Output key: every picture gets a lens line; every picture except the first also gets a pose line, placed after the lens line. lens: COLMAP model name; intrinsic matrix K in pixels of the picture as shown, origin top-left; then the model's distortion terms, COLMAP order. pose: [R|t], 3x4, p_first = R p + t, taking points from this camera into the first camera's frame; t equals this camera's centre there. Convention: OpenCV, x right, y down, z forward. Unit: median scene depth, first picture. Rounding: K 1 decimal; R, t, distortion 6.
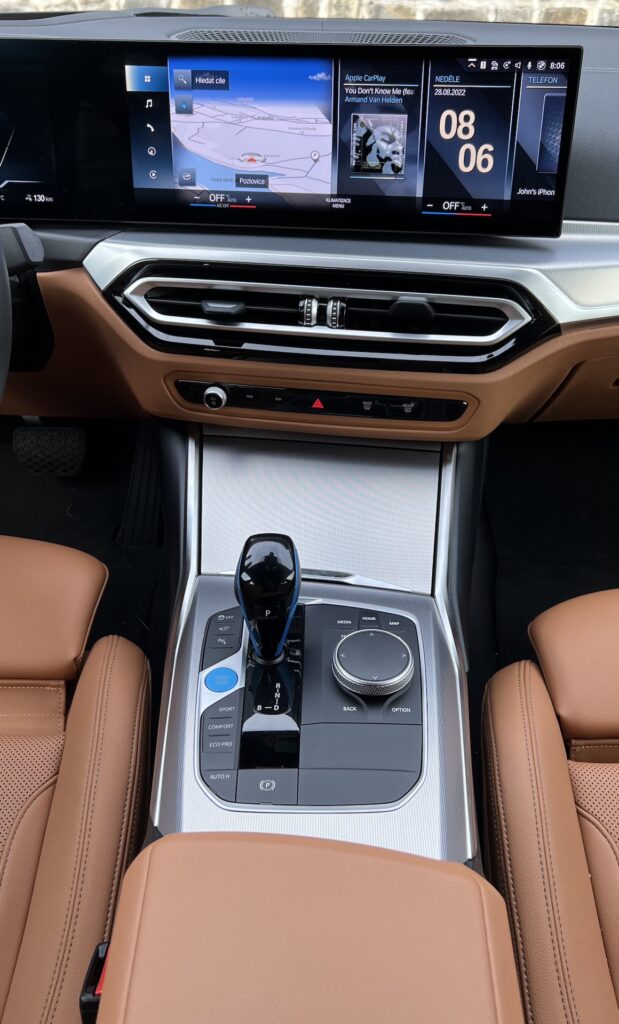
lens RADIAL K [[825.8, 0, 336.4], [0, 825.8, 478.2], [0, 0, 1]] dist [0.076683, -0.165226]
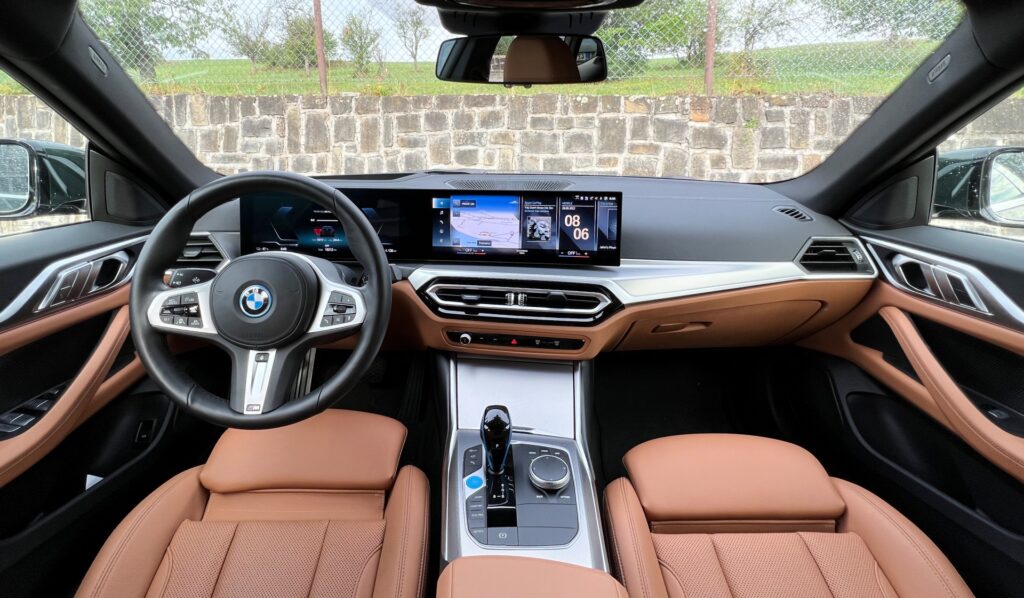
lens RADIAL K [[456.0, 0, 498.1], [0, 456.0, 228.4], [0, 0, 1]] dist [-0.002737, -0.000588]
pose [[0.999971, -0.005844, 0.004895, -0.072300], [0.007141, 0.942752, -0.333420, 0.027584], [-0.002667, 0.333445, 0.942766, -0.214340]]
